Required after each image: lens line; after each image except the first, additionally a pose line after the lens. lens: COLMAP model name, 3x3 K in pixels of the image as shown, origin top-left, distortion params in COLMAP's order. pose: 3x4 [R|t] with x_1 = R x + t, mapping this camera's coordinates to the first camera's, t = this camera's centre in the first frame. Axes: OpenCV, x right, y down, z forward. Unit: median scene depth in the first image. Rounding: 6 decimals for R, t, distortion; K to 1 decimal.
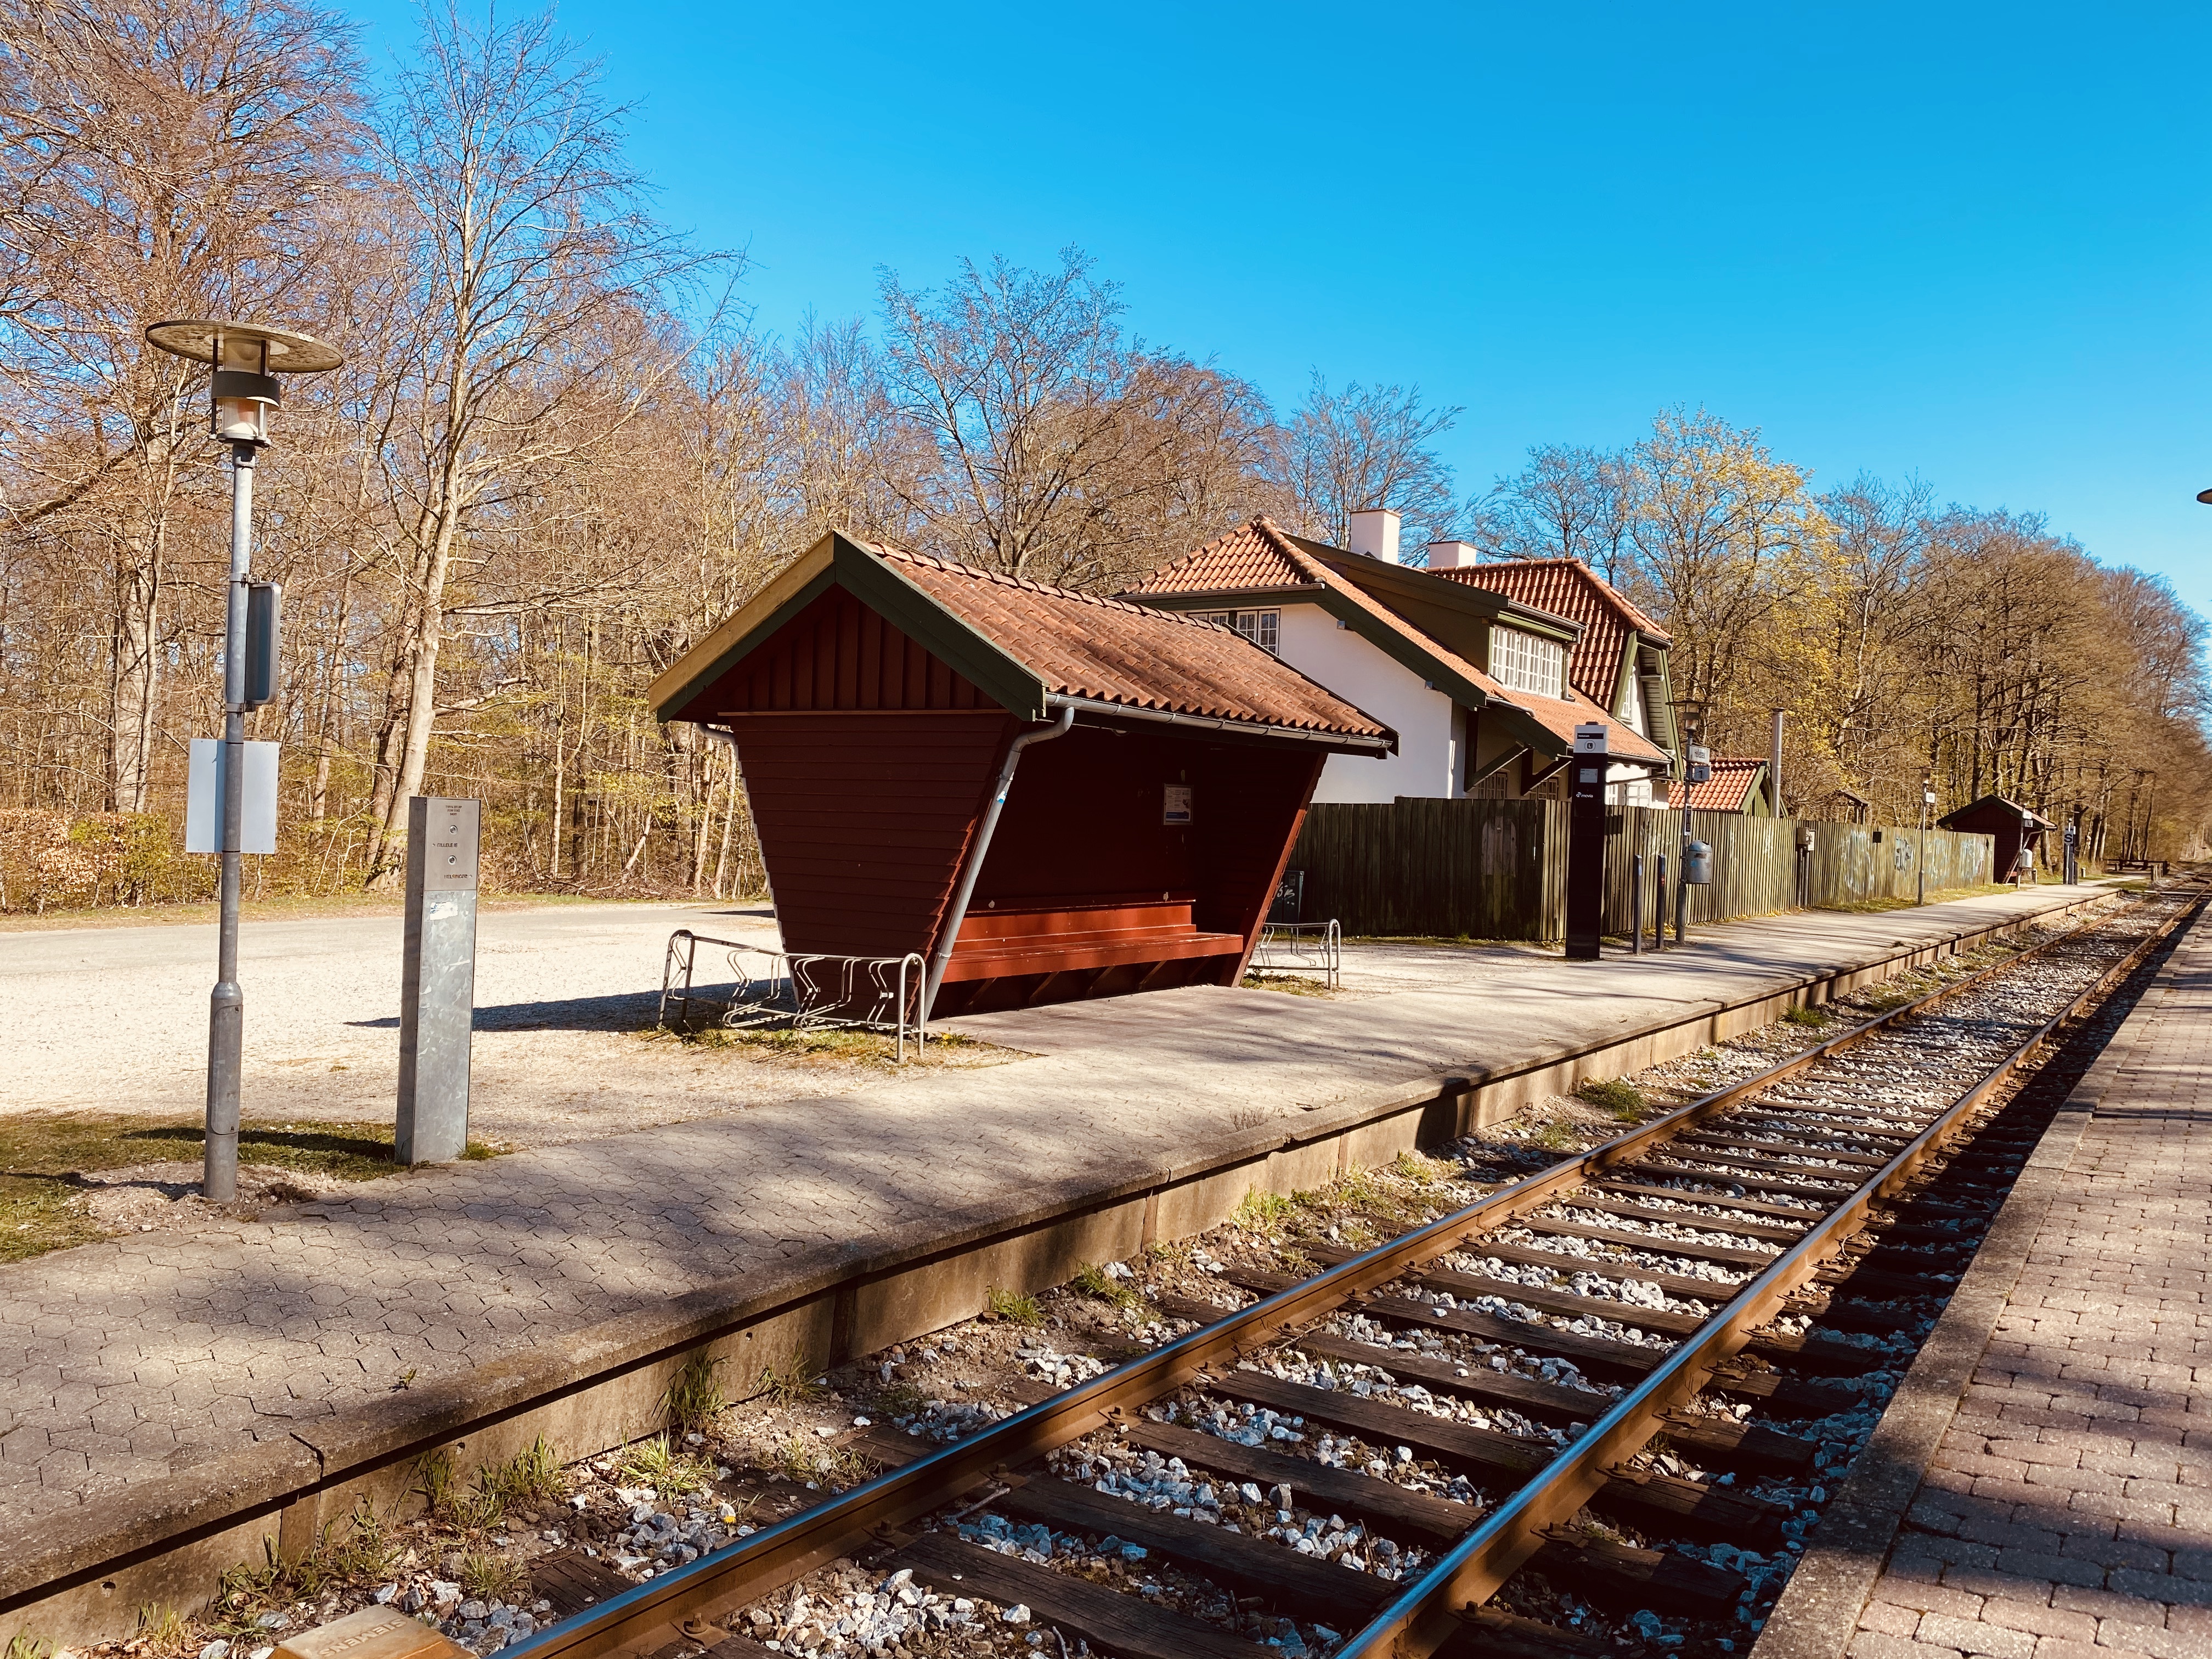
lens RADIAL K [[1671.5, 0, 1106.0], [0, 1671.5, 829.5], [0, 0, 1]] dist [0.110083, -0.202484]
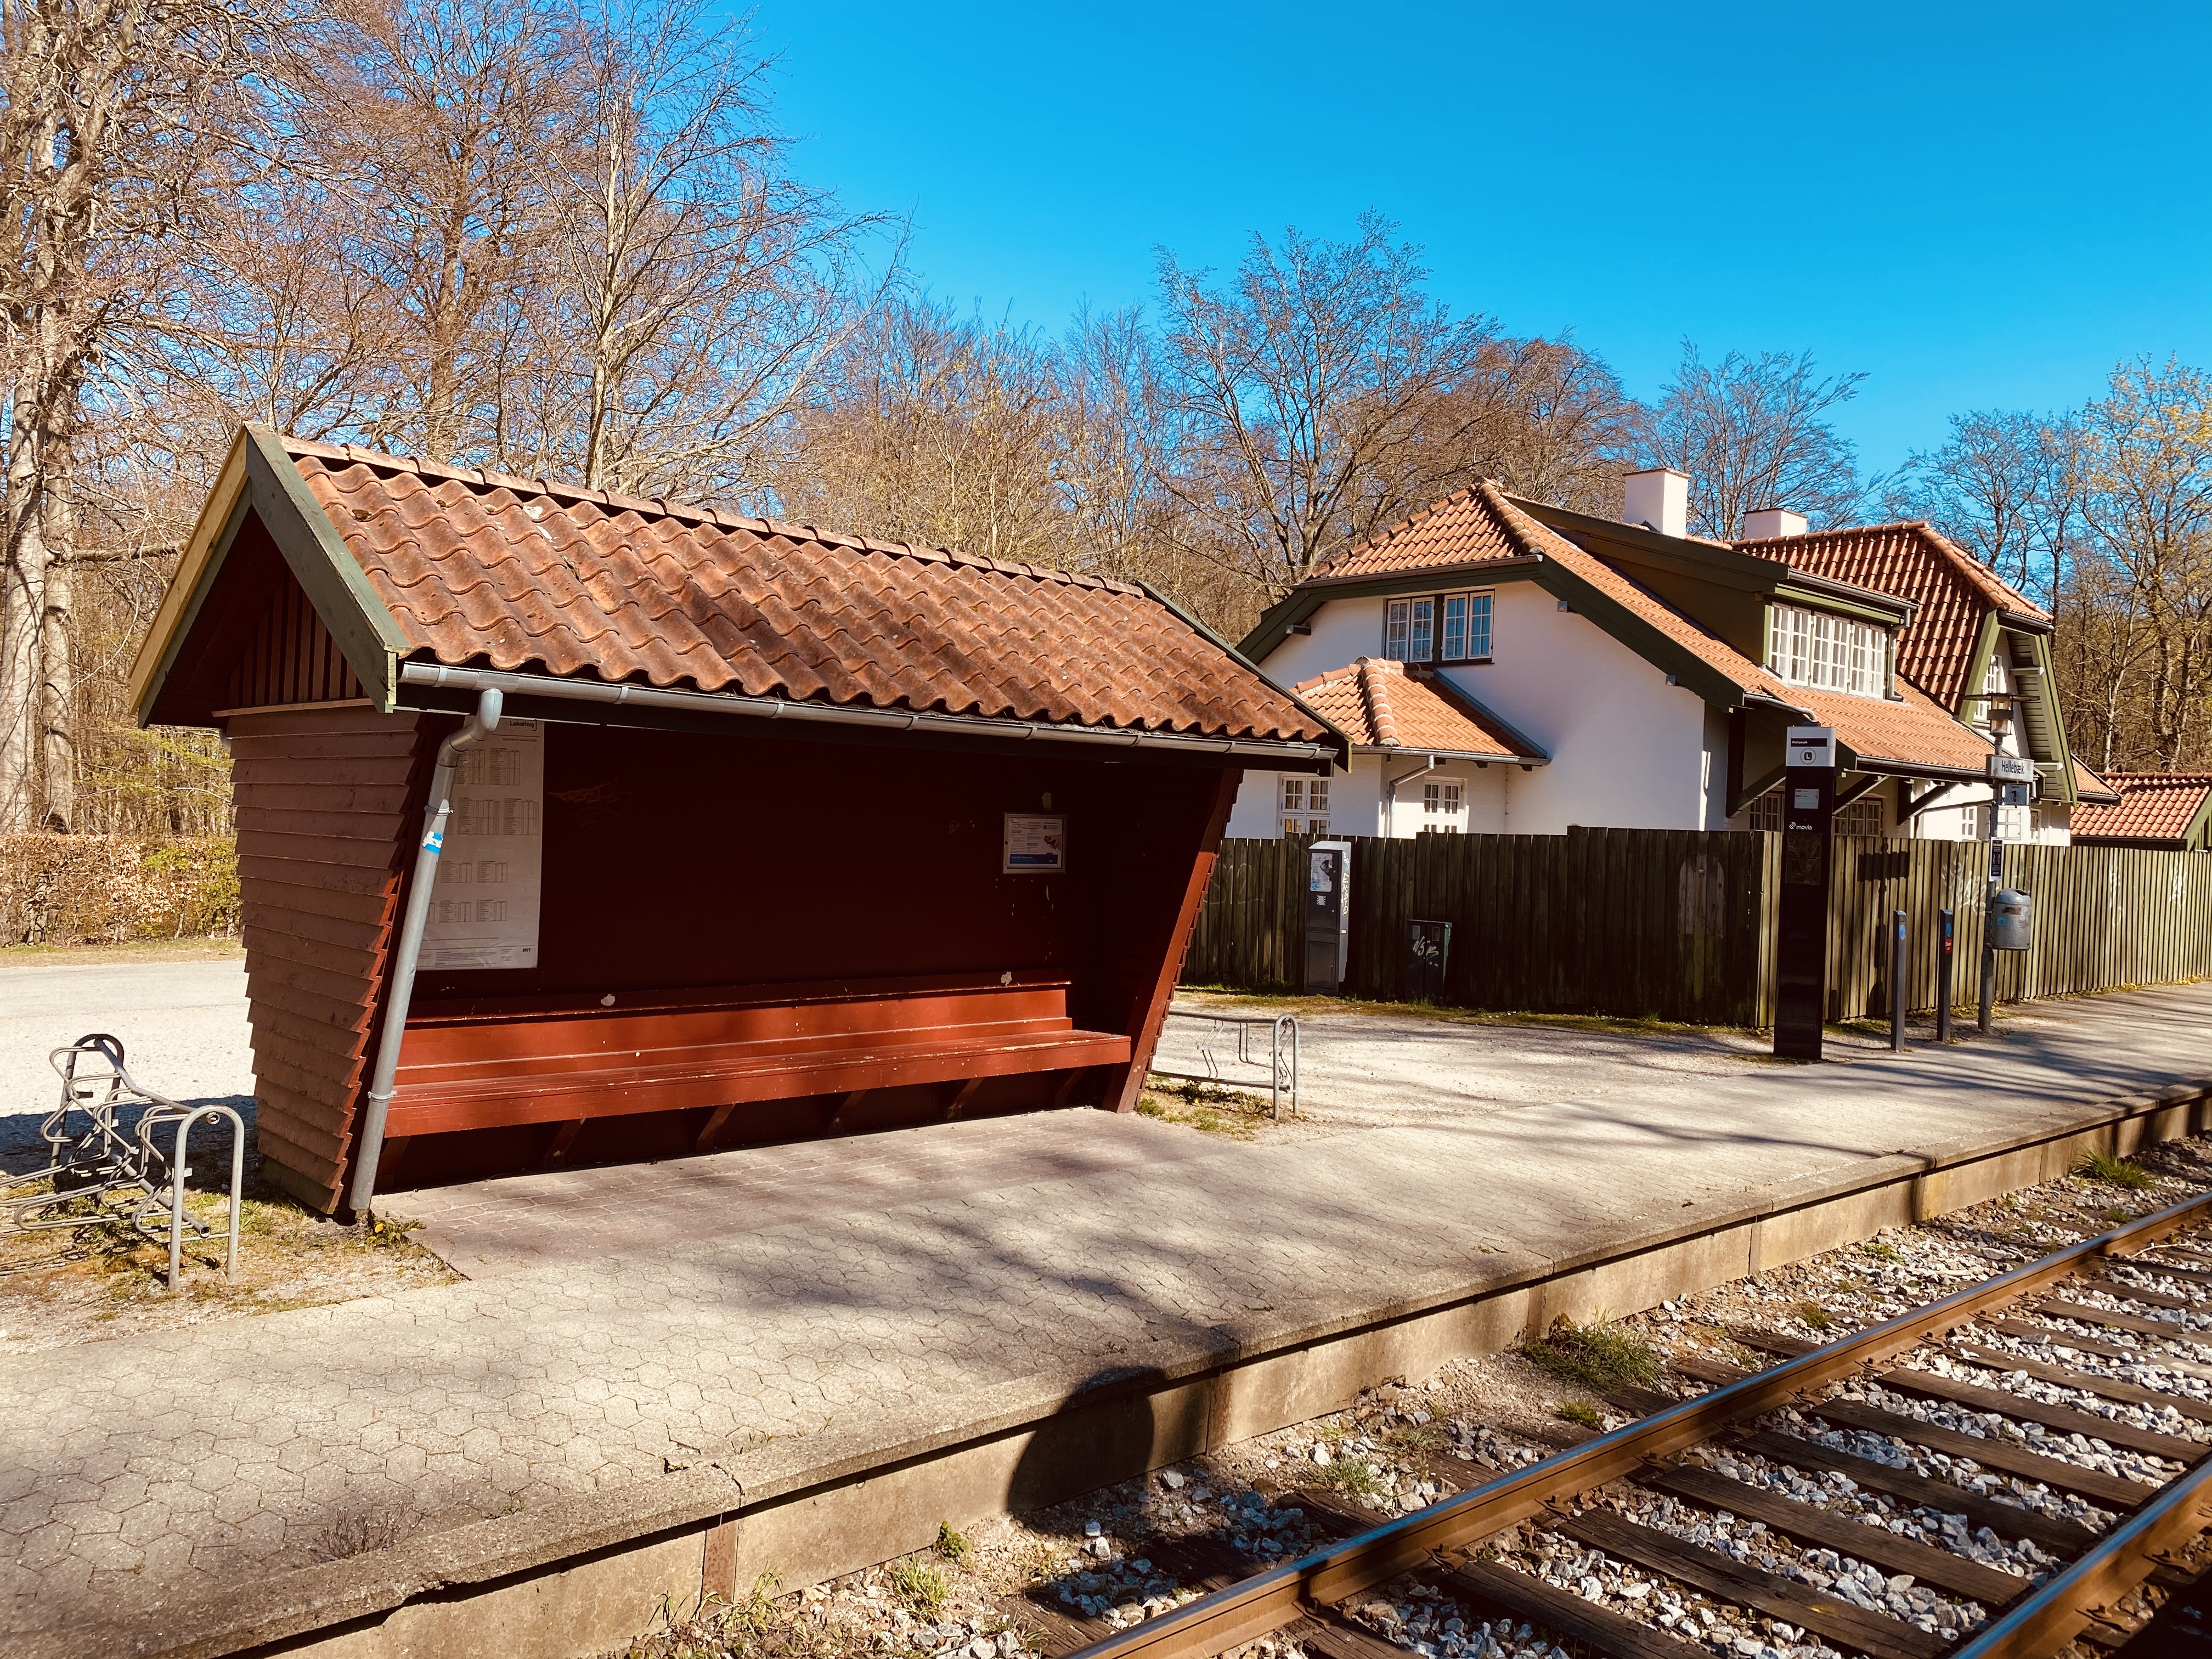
lens RADIAL K [[1709.8, 0, 1106.0], [0, 1709.8, 829.5], [0, 0, 1]] dist [0.011107, 0.011255]
pose [[0.973202, 0.004134, -0.229916, 0.111834], [-0.006750, 0.999921, -0.010593, -0.006462], [0.229854, 0.011861, 0.973153, 0.159067]]
